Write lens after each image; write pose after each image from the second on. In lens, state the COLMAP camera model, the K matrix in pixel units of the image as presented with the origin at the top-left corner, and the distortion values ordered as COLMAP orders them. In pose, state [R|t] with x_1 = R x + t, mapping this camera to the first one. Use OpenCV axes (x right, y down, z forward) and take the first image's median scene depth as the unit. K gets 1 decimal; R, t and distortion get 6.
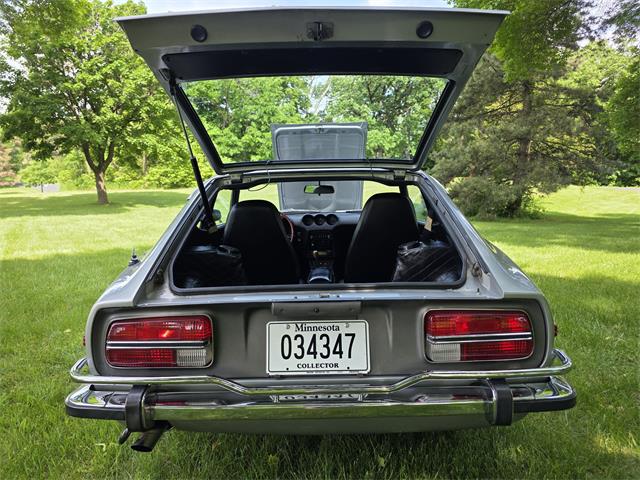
lens RADIAL K [[432.3, 0, 320.0], [0, 432.3, 240.0], [0, 0, 1]] dist [0.048445, -0.052635]
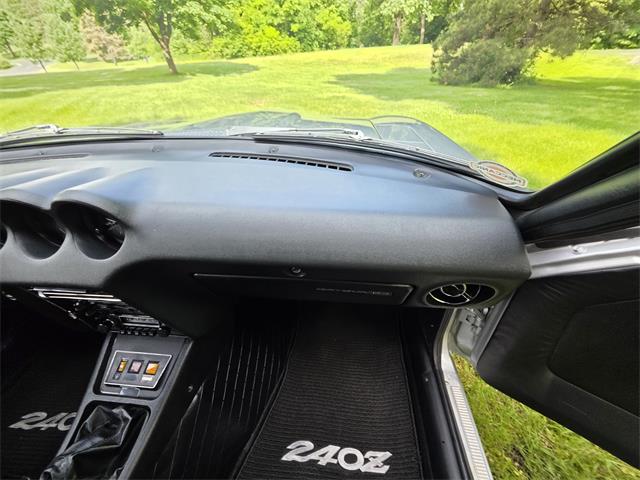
lens RADIAL K [[254.2, 0, 320.7], [0, 254.2, 235.1], [0, 0, 1]] dist [-0.002128, -0.000264]
pose [[0.994729, 0.042802, -0.093182, 0.034822], [0.006442, 0.880836, 0.473378, -0.025056], [0.102340, -0.471482, 0.875917, 0.240690]]
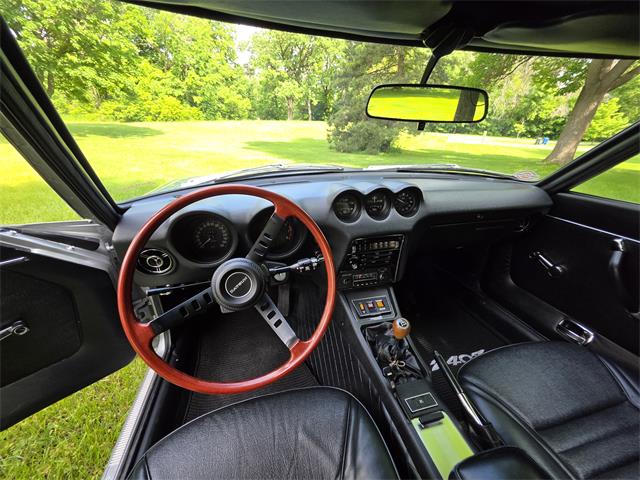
lens RADIAL K [[253.6, 0, 320.0], [0, 253.6, 240.0], [0, 0, 1]] dist [-0.009032, -0.000274]
pose [[0.965709, -0.072830, 0.249202, -0.027960], [-0.003686, 0.955906, 0.293649, -0.021383], [-0.259600, -0.284498, 0.922859, 0.211727]]
